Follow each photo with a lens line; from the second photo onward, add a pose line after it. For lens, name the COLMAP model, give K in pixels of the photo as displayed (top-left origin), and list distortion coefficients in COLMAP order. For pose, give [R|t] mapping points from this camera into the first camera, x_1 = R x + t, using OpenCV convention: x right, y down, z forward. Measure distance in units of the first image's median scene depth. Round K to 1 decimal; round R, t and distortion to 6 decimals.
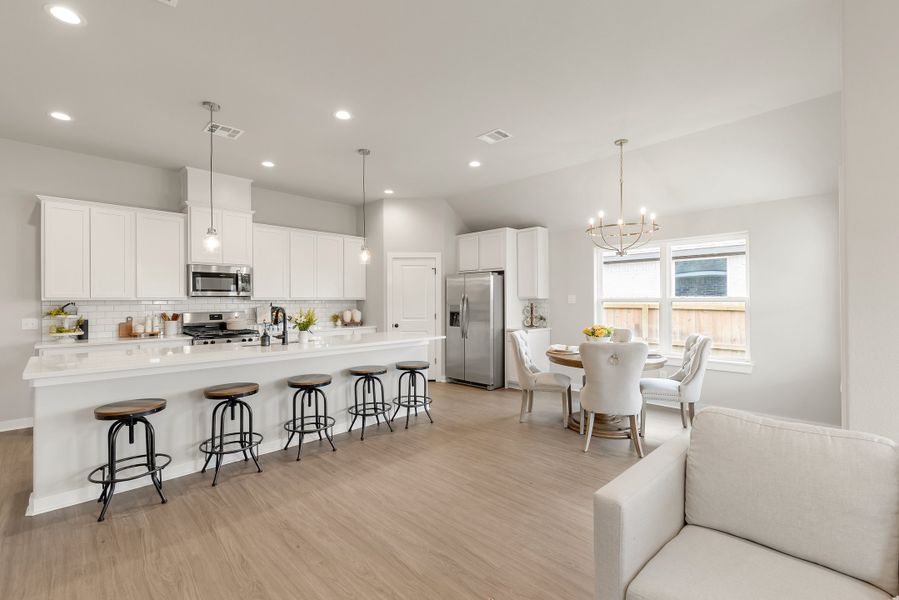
lens RADIAL K [[359.4, 0, 431.7], [0, 359.4, 299.9], [0, 0, 1]] dist [0.000647, -0.003415]
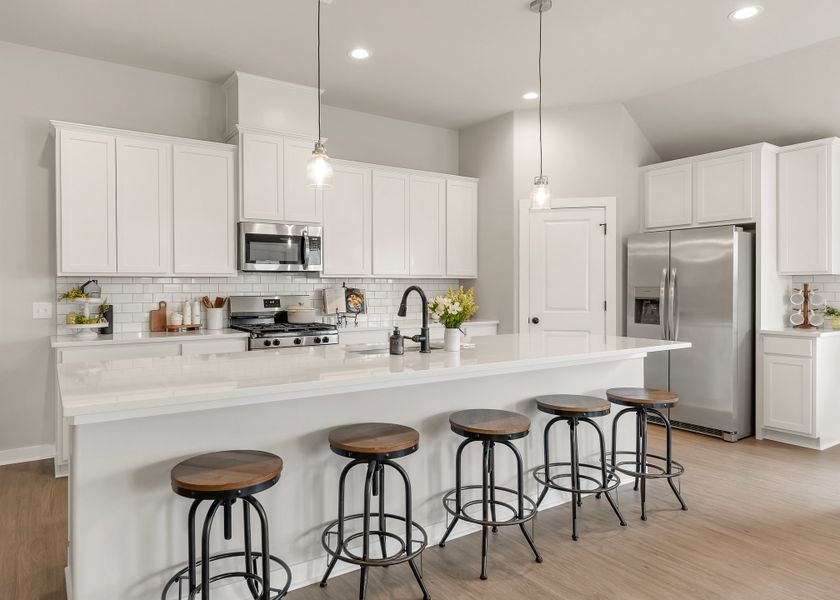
lens RADIAL K [[516.4, 0, 391.3], [0, 516.4, 288.5], [0, 0, 1]] dist [-0.002777, 0.000101]
pose [[0.974736, 0.003491, -0.223331, -0.194898], [-0.000825, 0.999927, 0.012030, 0.010011], [0.223357, -0.011542, 0.974668, 0.143014]]
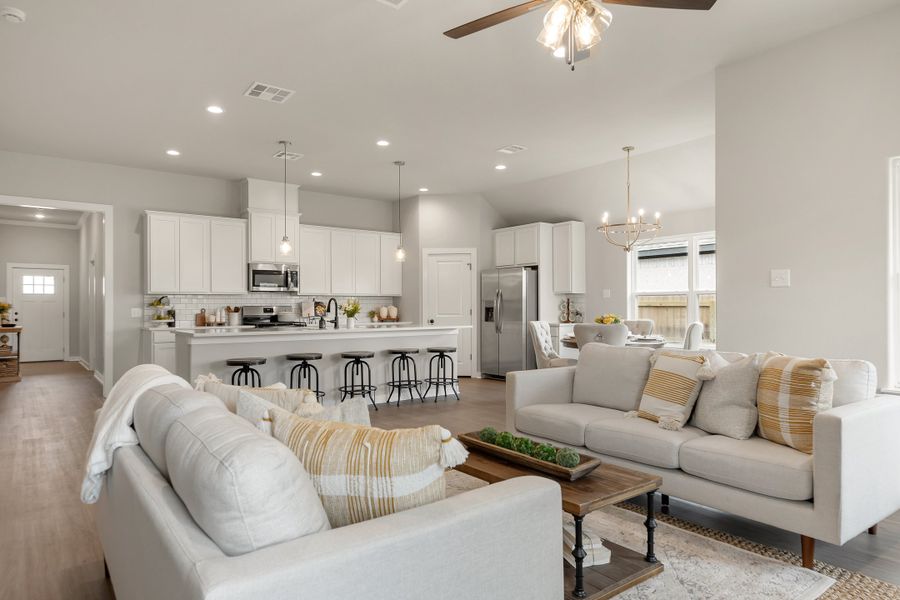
lens RADIAL K [[447.9, 0, 424.1], [0, 447.9, 301.8], [0, 0, 1]] dist [0.000700, -0.000097]
pose [[0.991116, -0.000434, -0.132999, 0.065129], [0.000356, 1.000000, -0.000611, 0.024547], [0.132999, 0.000558, 0.991116, -0.336004]]
